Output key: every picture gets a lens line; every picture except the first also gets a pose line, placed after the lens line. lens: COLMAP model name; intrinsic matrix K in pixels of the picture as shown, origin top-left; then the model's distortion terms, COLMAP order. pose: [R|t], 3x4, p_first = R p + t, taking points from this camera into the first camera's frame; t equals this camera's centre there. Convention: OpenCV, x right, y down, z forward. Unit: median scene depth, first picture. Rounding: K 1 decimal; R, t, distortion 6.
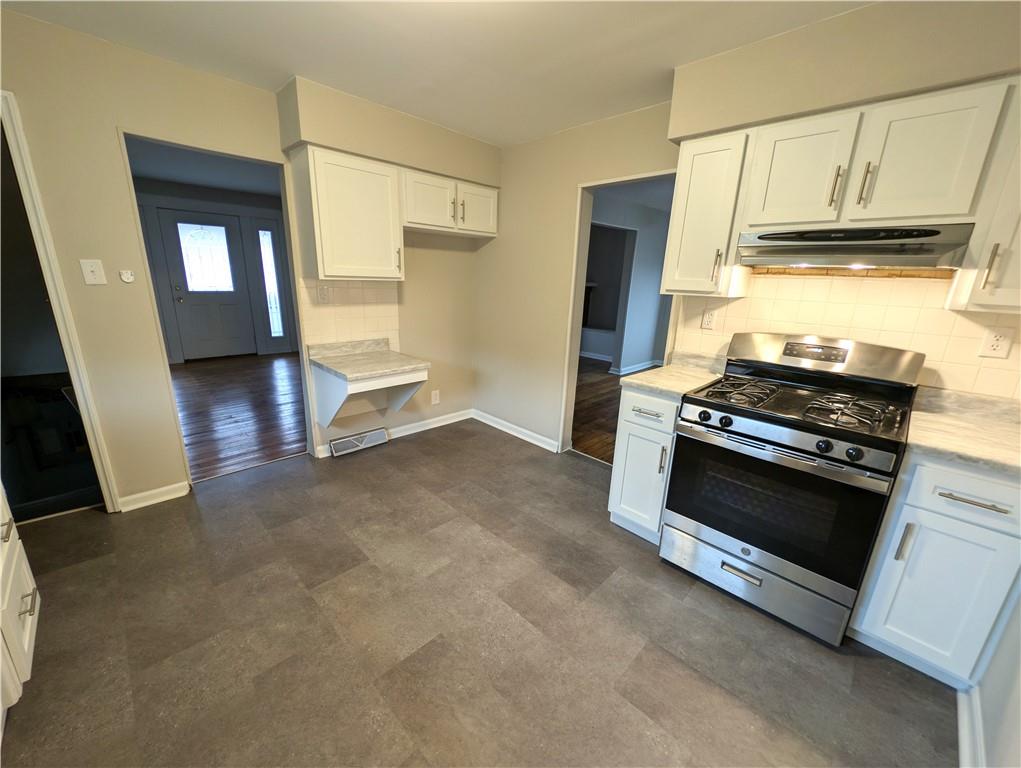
lens RADIAL K [[400.2, 0, 516.3], [0, 400.2, 390.0], [0, 0, 1]] dist [-0.000887, -0.000115]
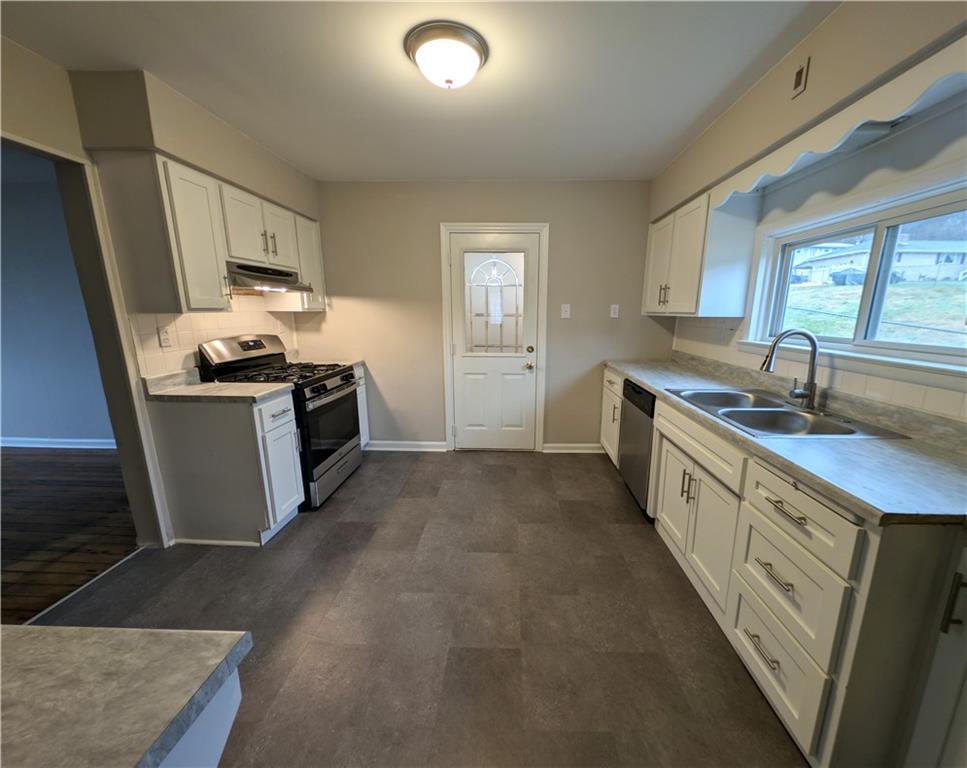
lens RADIAL K [[368.6, 0, 509.3], [0, 368.6, 383.8], [0, 0, 1]] dist [0.000429, 0.000013]
pose [[-0.689205, -0.185427, 0.700438, -0.991843], [0.167830, 0.899555, 0.403278, -0.389799], [-0.704861, 0.395496, -0.588858, 1.292657]]
